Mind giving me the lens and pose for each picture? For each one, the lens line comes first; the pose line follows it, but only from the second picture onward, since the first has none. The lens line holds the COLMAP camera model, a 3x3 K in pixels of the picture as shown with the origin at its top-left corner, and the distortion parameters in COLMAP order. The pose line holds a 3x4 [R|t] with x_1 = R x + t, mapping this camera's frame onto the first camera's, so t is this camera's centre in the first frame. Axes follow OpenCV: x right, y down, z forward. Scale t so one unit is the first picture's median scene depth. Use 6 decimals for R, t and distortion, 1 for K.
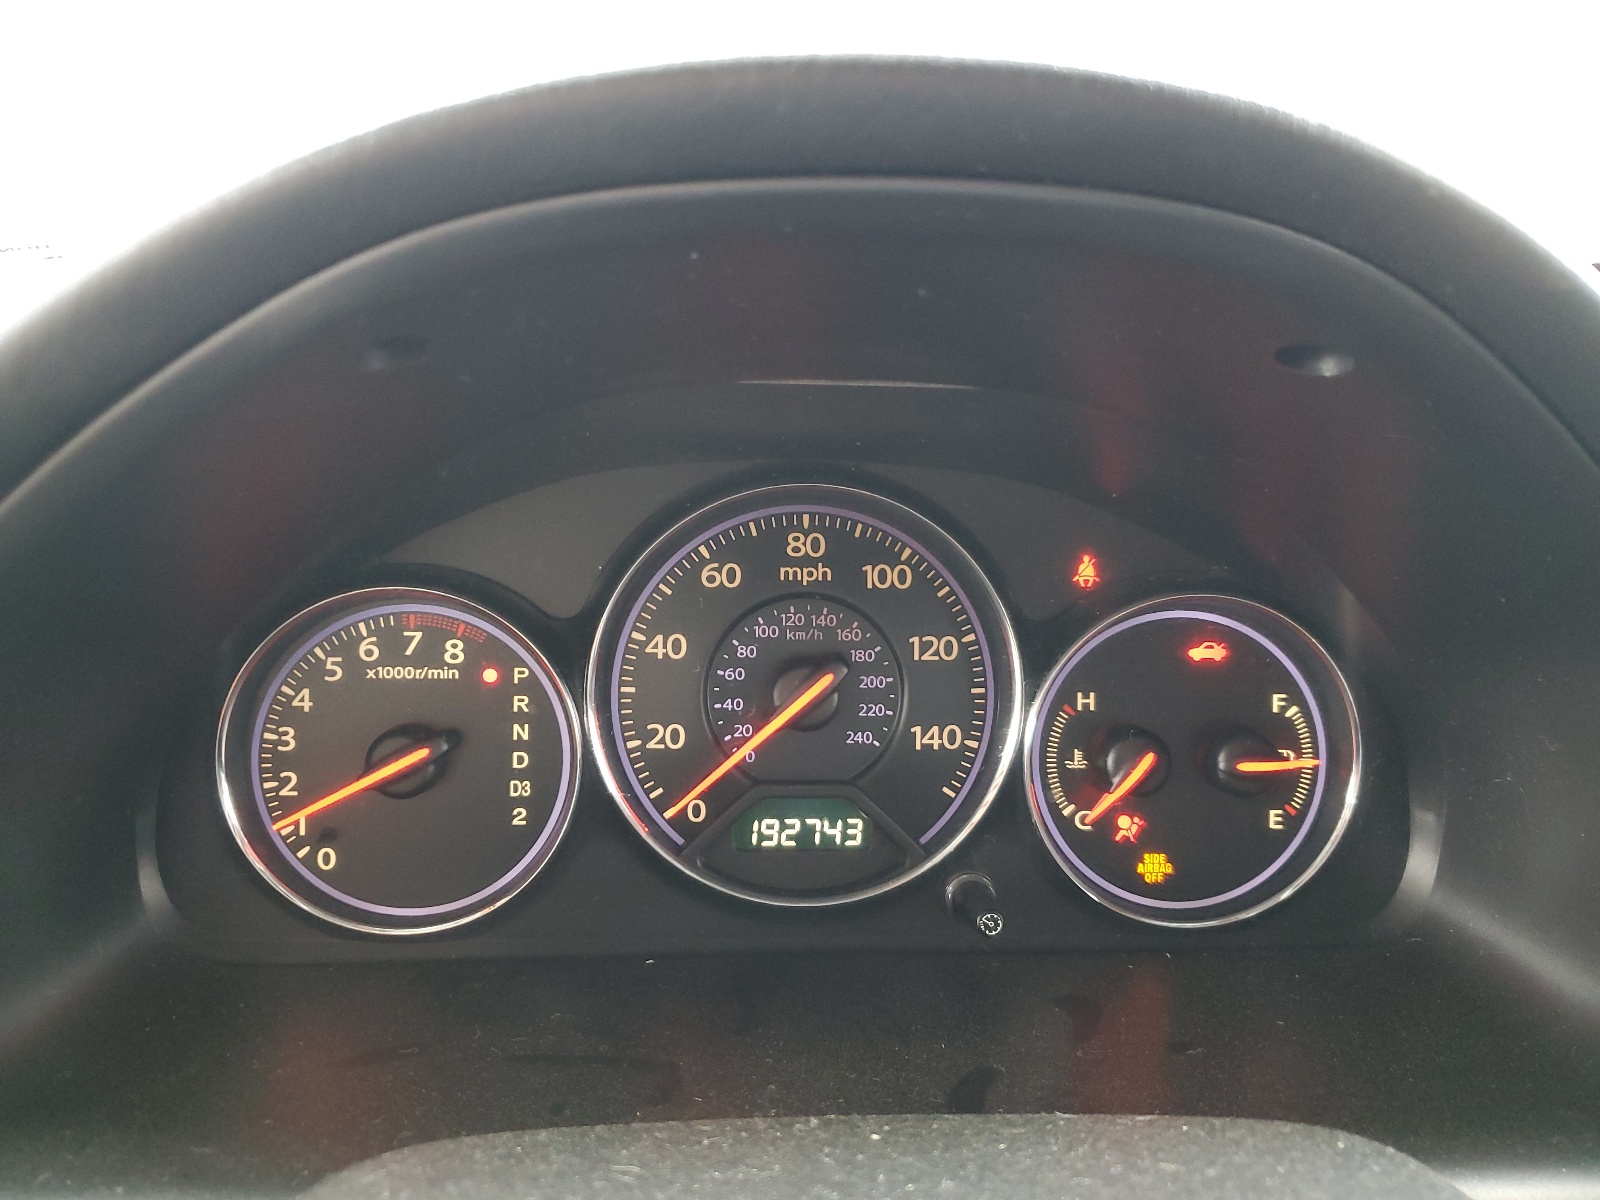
lens RADIAL K [[1215.5, 0, 799.2], [0, 1215.5, 601.9], [0, 0, 1]] dist [-0.006562, -0.001108]
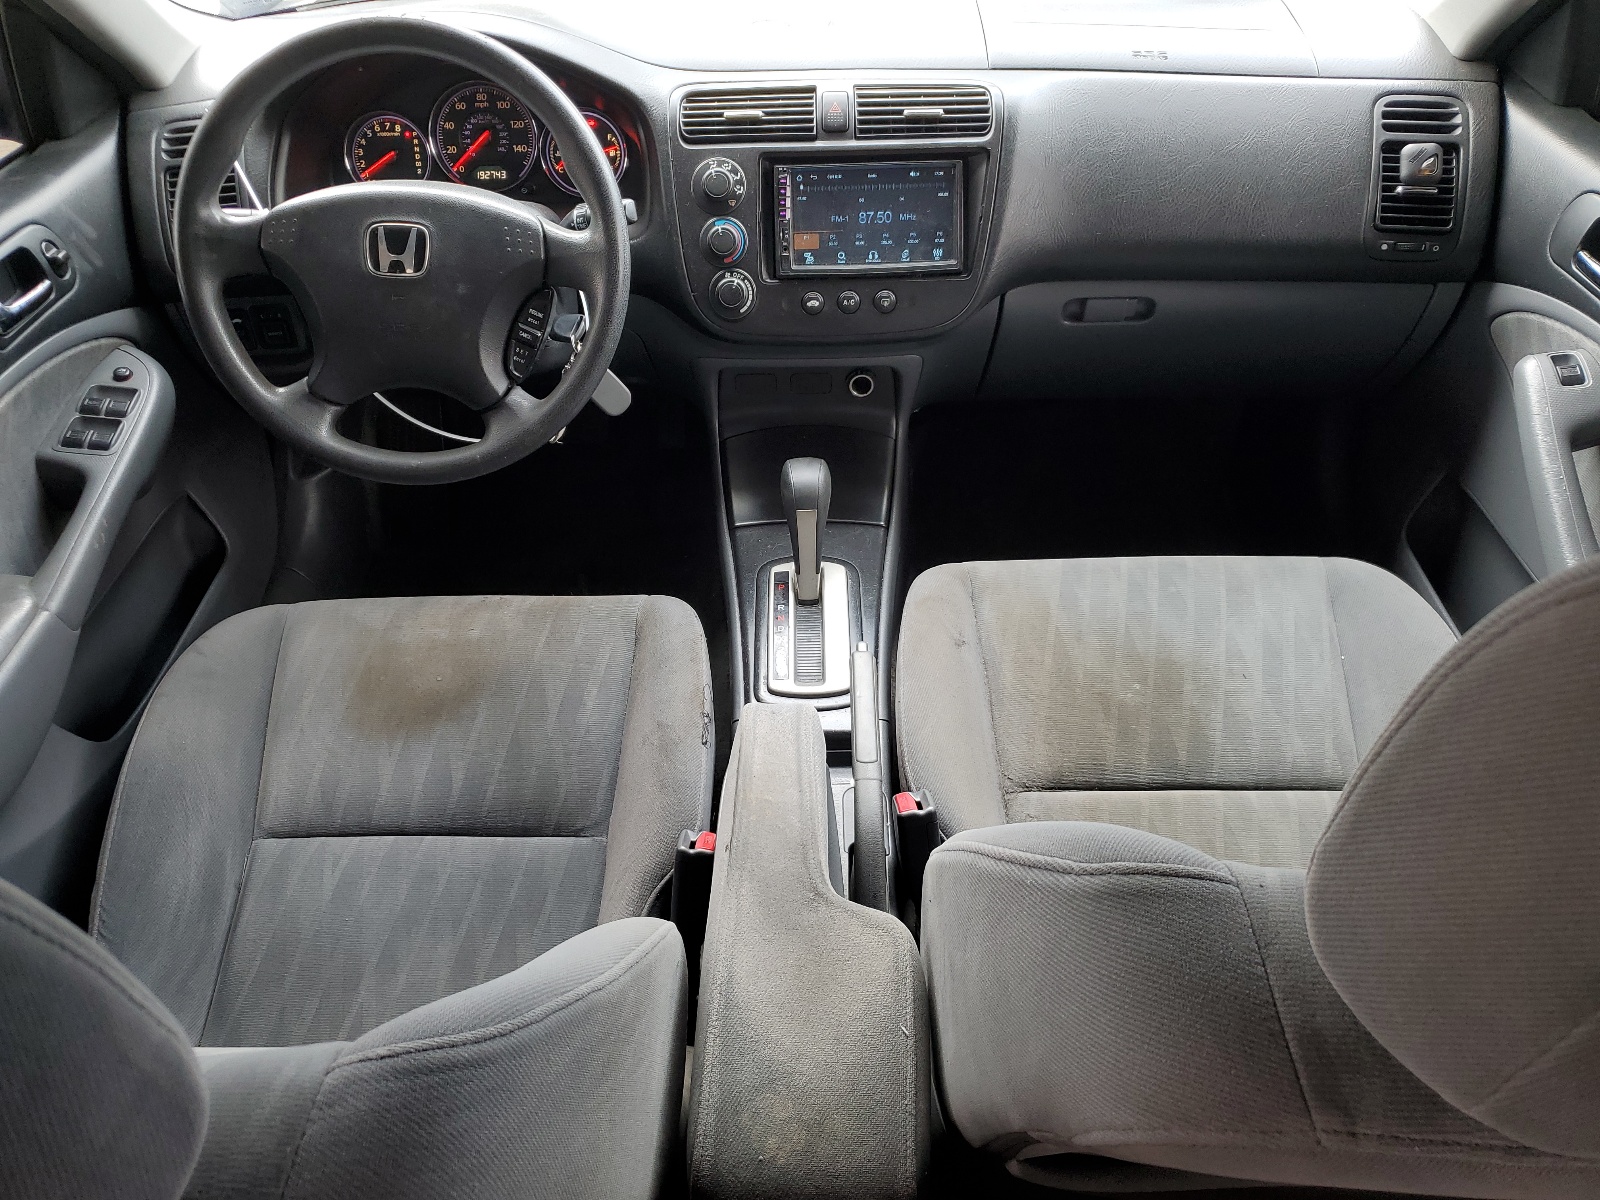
lens RADIAL K [[1215.5, 0, 799.2], [0, 1215.5, 598.4], [0, 0, 1]] dist [-0.006562, -0.001108]
pose [[0.996857, 0.007185, -0.078901, 1.356000], [0.023107, 0.926216, 0.376285, 0.002181], [0.075783, -0.376925, 0.923138, -3.161590]]
